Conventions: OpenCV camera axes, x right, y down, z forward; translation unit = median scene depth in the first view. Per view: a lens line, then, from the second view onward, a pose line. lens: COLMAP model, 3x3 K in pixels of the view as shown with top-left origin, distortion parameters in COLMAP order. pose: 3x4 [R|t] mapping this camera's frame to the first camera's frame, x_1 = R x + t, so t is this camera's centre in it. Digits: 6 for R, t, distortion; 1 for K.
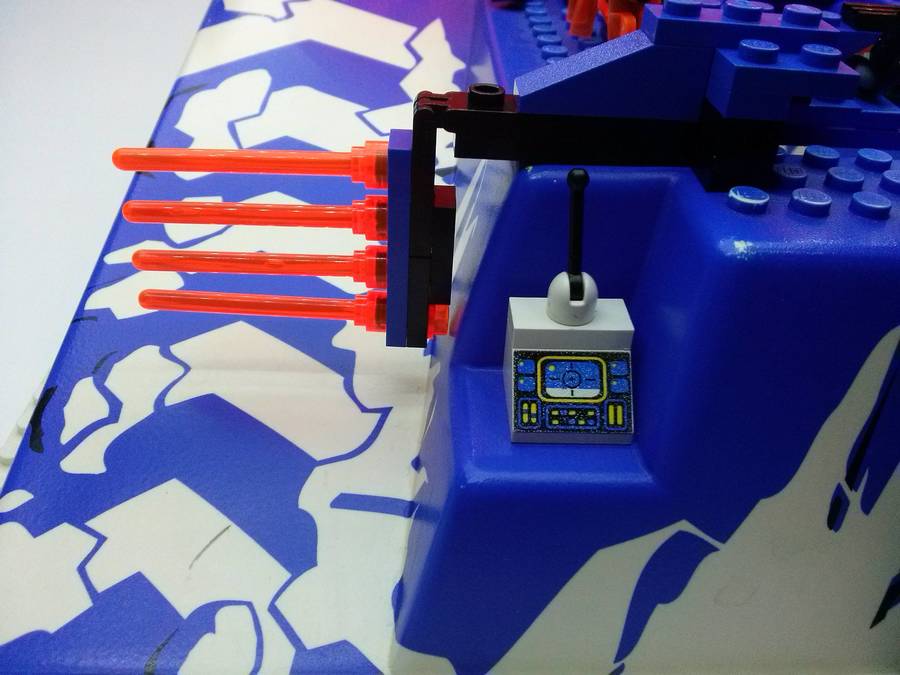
lens RADIAL K [[849.2, 0, 431.0], [0, 849.2, 352.4], [0, 0, 1]] dist [0.009401, -0.212513]
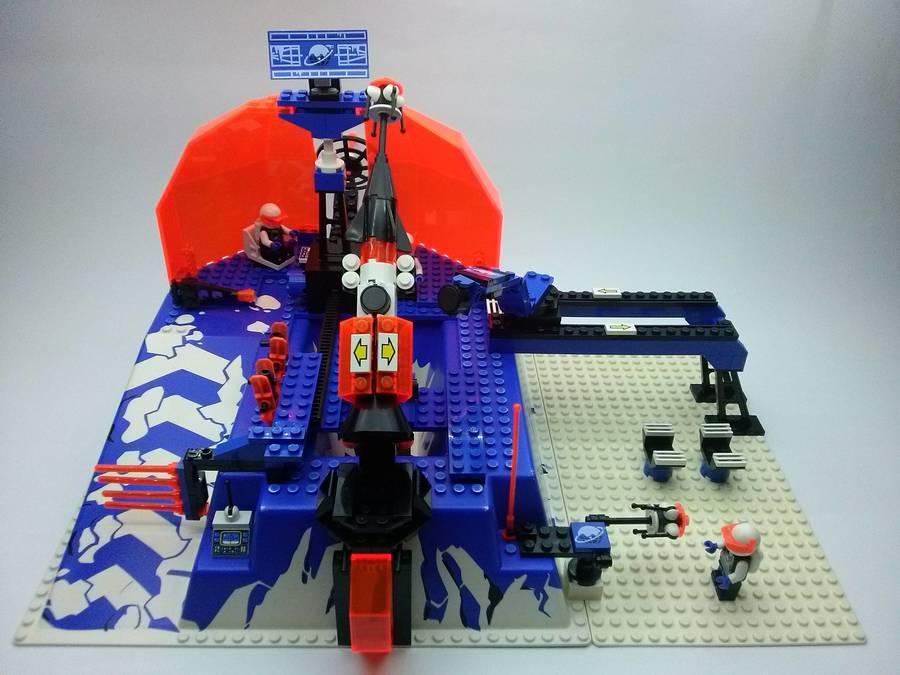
lens RADIAL K [[812.2, 0, 447.4], [0, 812.2, 341.9], [0, 0, 1]] dist [0.078350, -0.294351]
pose [[0.999823, -0.007434, 0.017301, 0.831818], [0.007932, 0.999551, -0.028911, -0.551193], [-0.017079, 0.029043, 0.999432, -1.939070]]
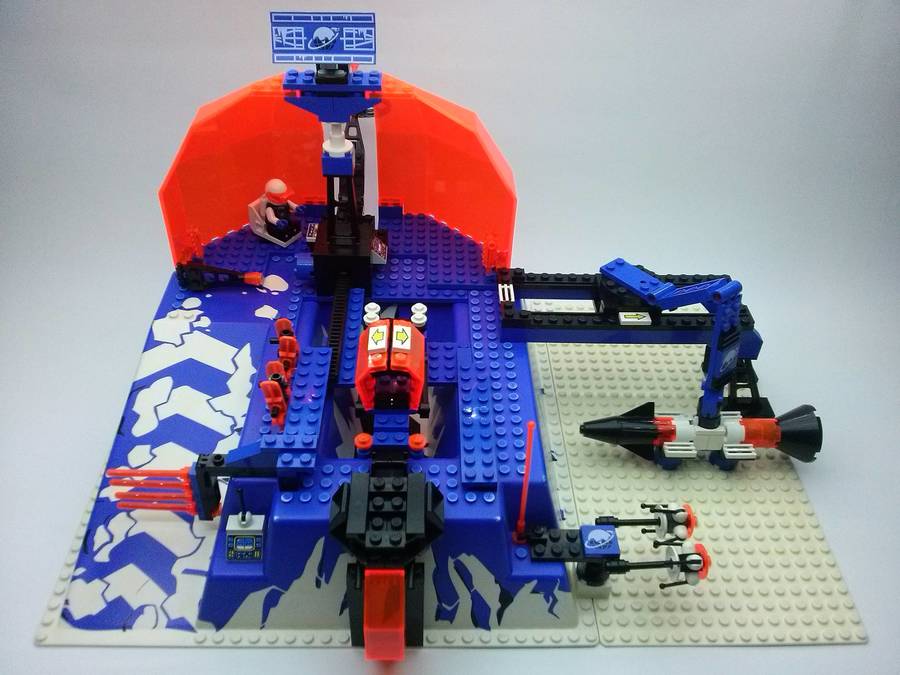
lens RADIAL K [[808.8, 0, 451.6], [0, 808.8, 340.1], [0, 0, 1]] dist [0.082240, -0.303281]
pose [[0.999841, -0.003384, 0.017533, 0.802259], [0.001924, 0.996582, 0.082590, -0.892040], [-0.017753, -0.082543, 0.996429, -1.868864]]
